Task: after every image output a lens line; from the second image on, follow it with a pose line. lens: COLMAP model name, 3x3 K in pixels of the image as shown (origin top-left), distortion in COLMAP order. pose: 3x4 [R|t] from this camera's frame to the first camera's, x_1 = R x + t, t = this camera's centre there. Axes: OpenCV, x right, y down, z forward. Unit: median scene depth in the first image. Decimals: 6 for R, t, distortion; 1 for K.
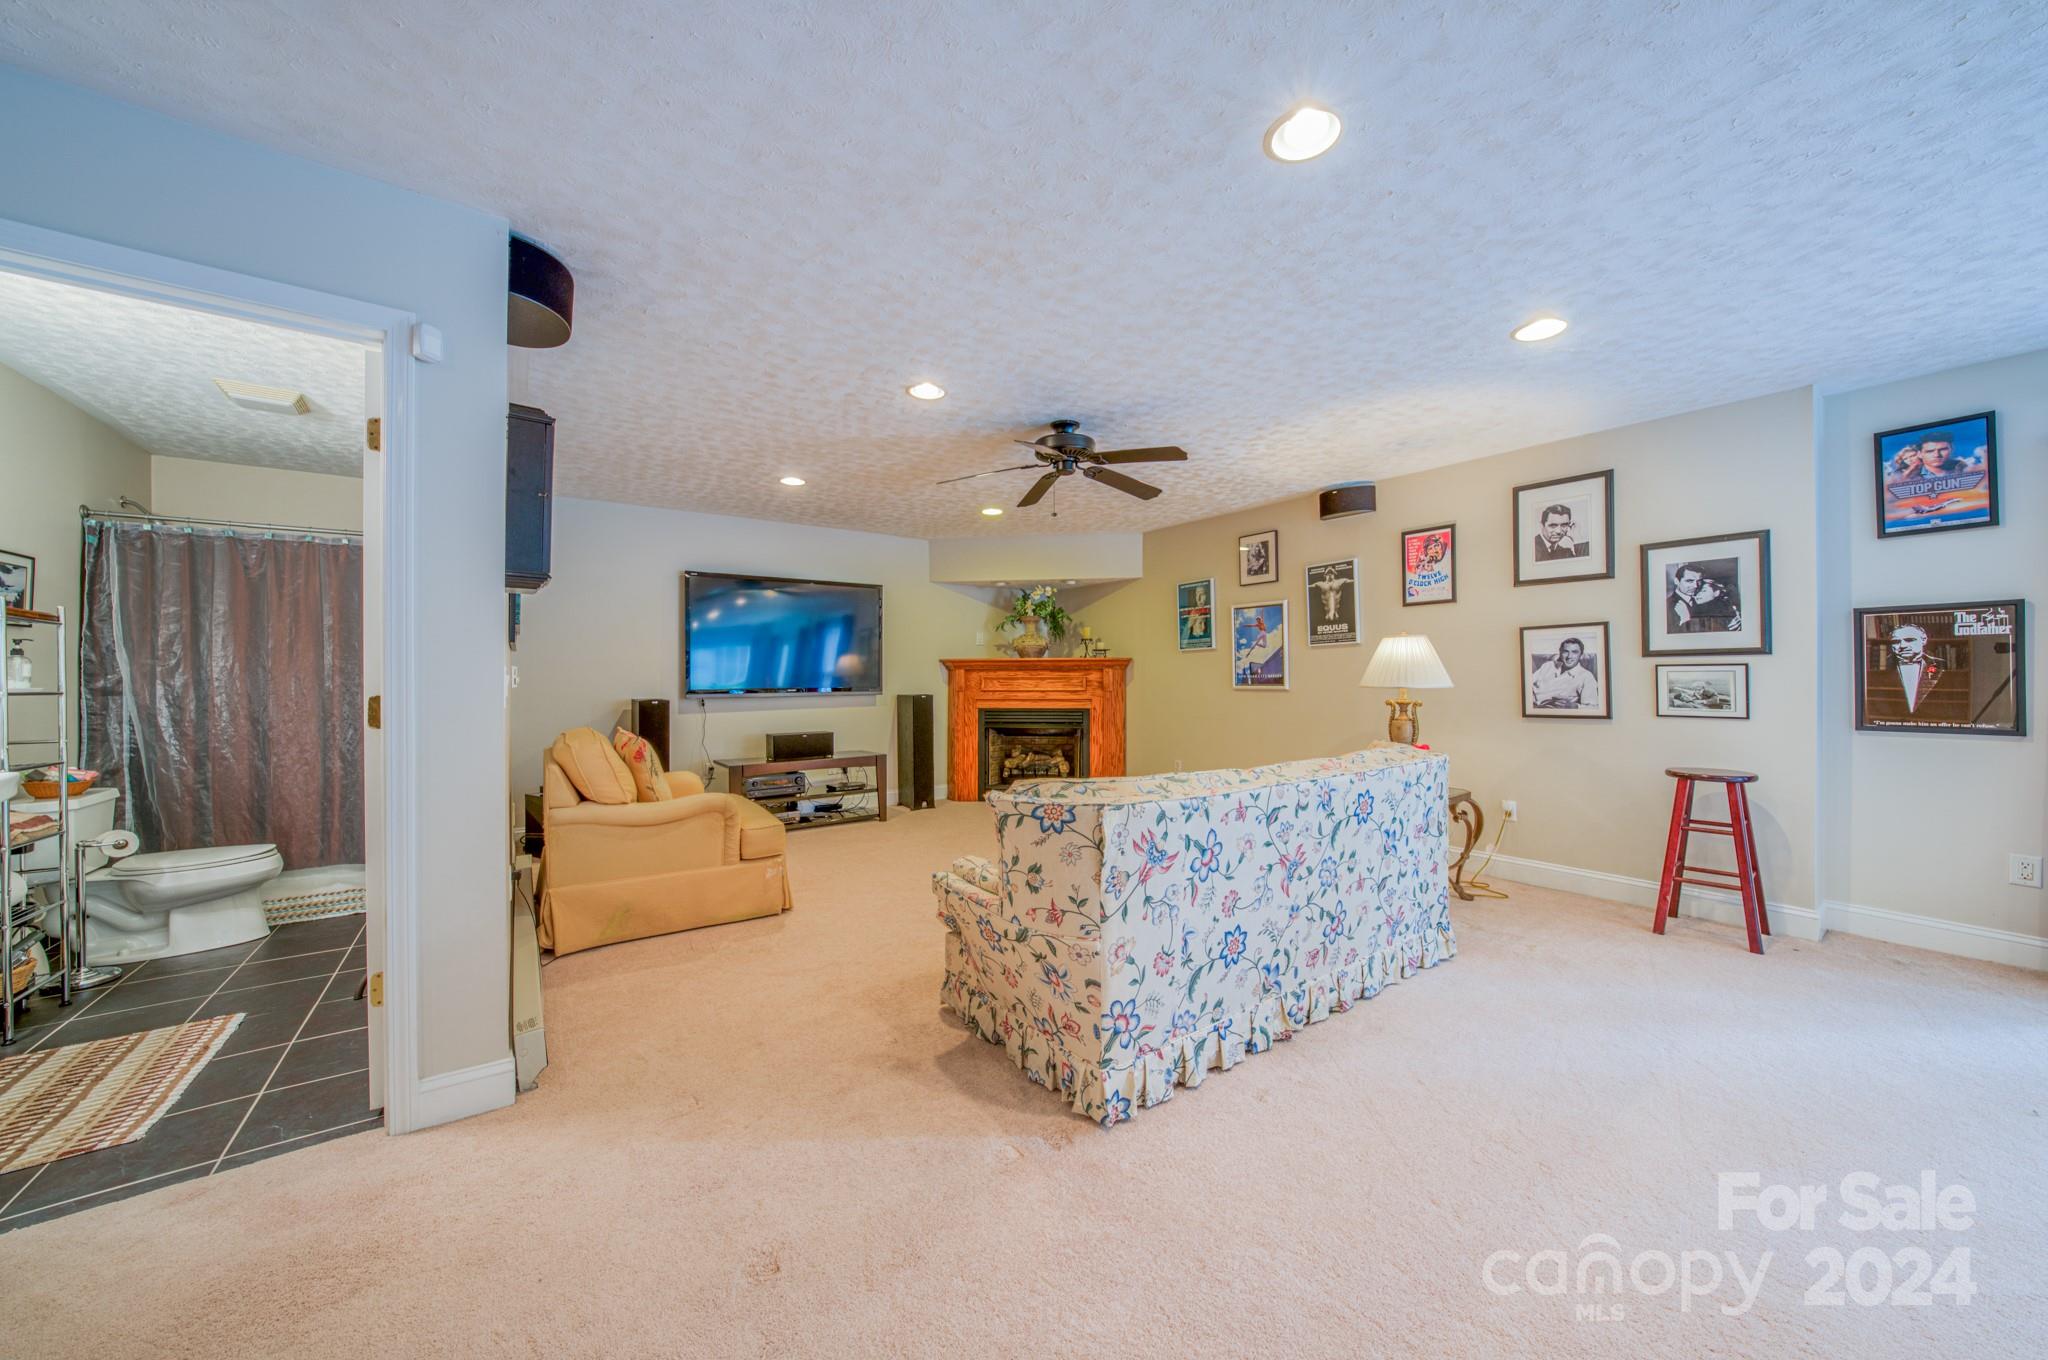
lens RADIAL K [[695.7, 0, 1028.2], [0, 695.7, 676.4], [0, 0, 1]] dist [-0.018656, 0.001395]
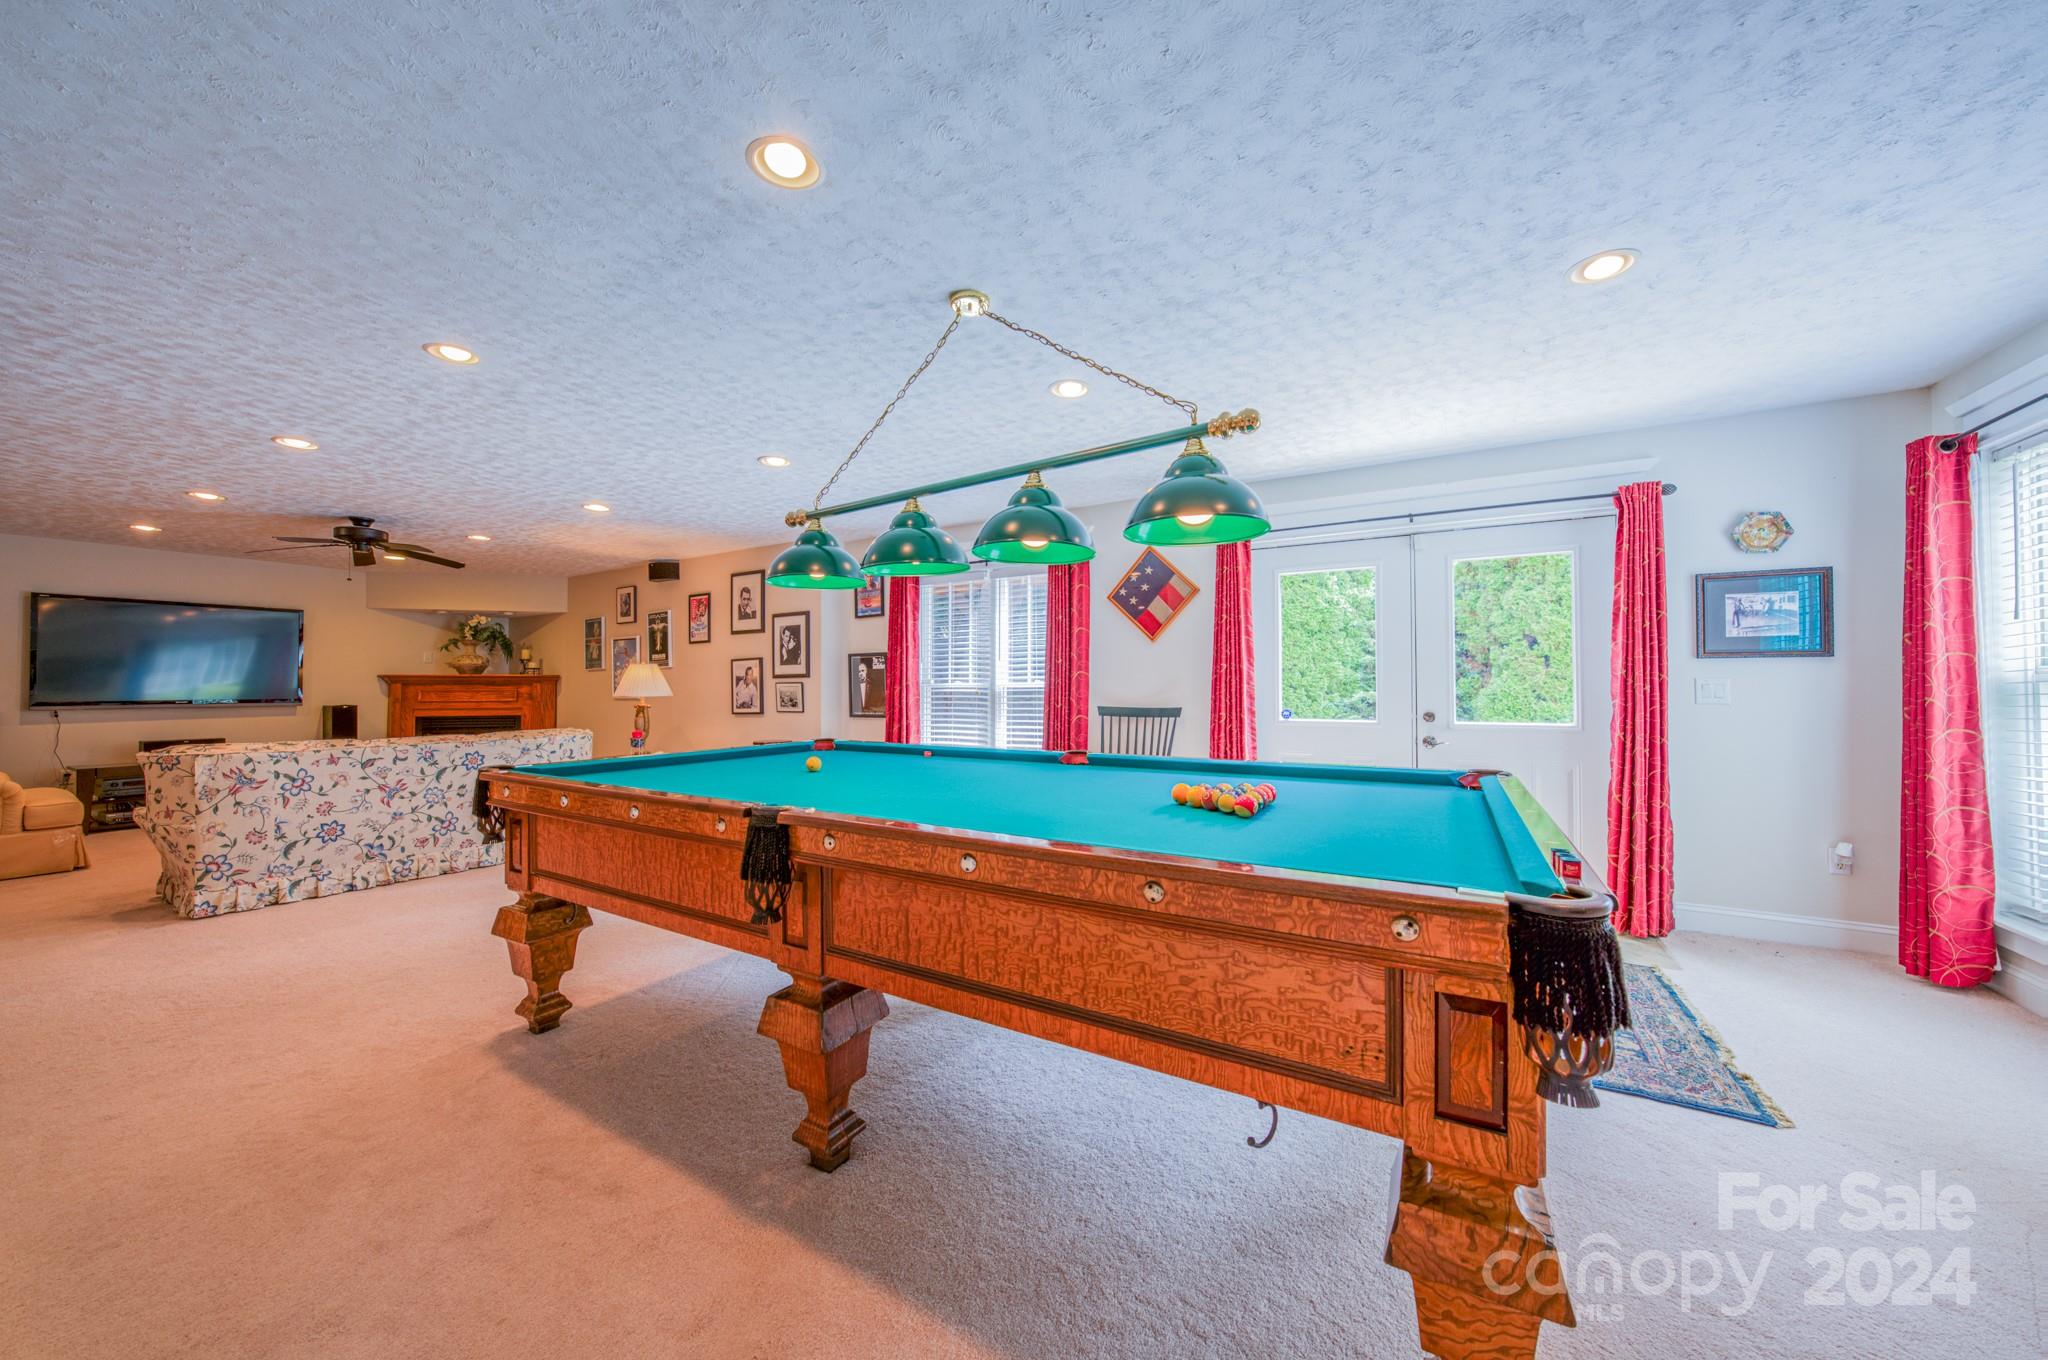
lens RADIAL K [[695.7, 0, 1033.4], [0, 695.7, 682.6], [0, 0, 1]] dist [-0.018656, 0.001395]
pose [[0.918231, 0.003084, 0.396033, 0.856636], [0.001183, 0.999944, -0.010530, 0.002914], [-0.396043, 0.010138, 0.918176, -0.956777]]
